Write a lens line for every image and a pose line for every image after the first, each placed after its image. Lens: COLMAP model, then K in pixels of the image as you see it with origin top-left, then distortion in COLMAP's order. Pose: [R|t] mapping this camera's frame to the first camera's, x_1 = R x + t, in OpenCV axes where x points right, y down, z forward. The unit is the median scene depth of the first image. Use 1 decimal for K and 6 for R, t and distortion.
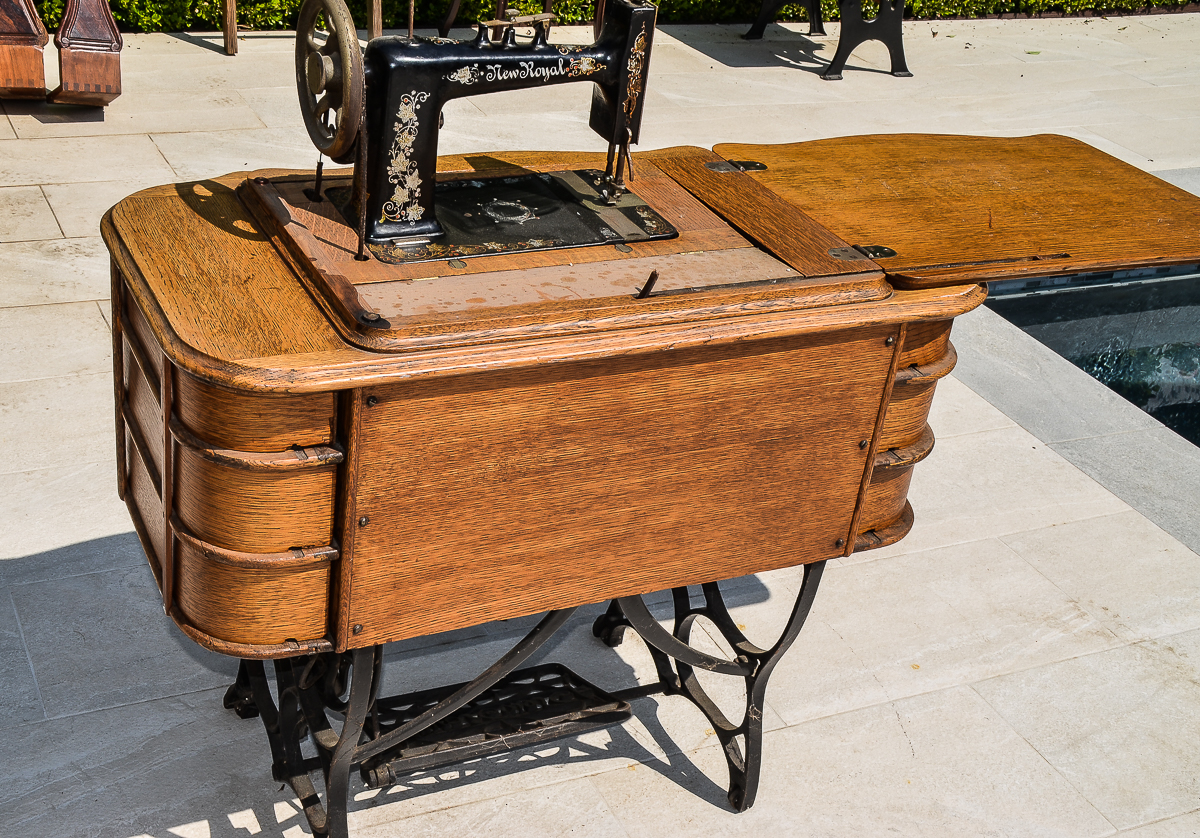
lens RADIAL K [[1544.8, 0, 515.4], [0, 1544.8, 420.2], [0, 0, 1]] dist [0.011705, 0.019079]
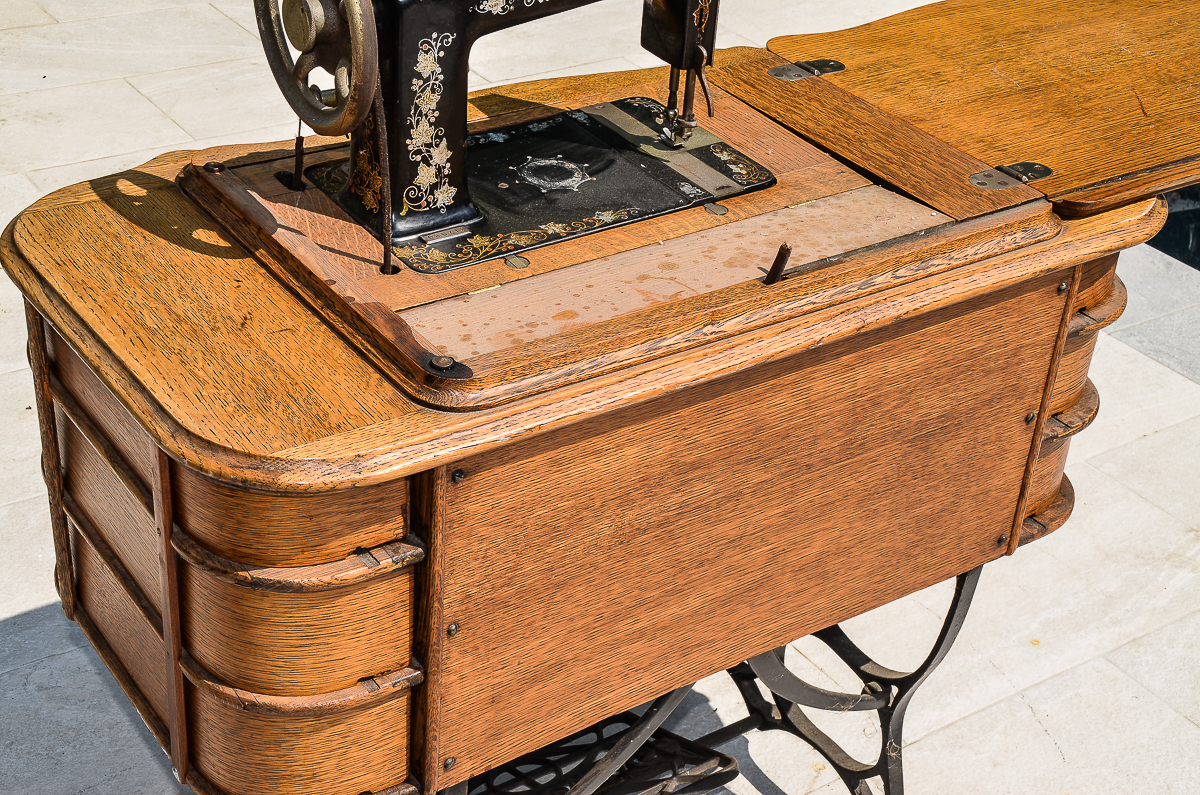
lens RADIAL K [[1794.2, 0, 599.2], [0, 1794.2, 437.9], [0, 0, 1]] dist [0.153860, 0.136283]
pose [[0.982695, -0.128865, 0.133058, -0.122809], [0.118302, 0.989377, 0.084489, -0.084004], [-0.142532, -0.067286, 0.987500, 0.129489]]
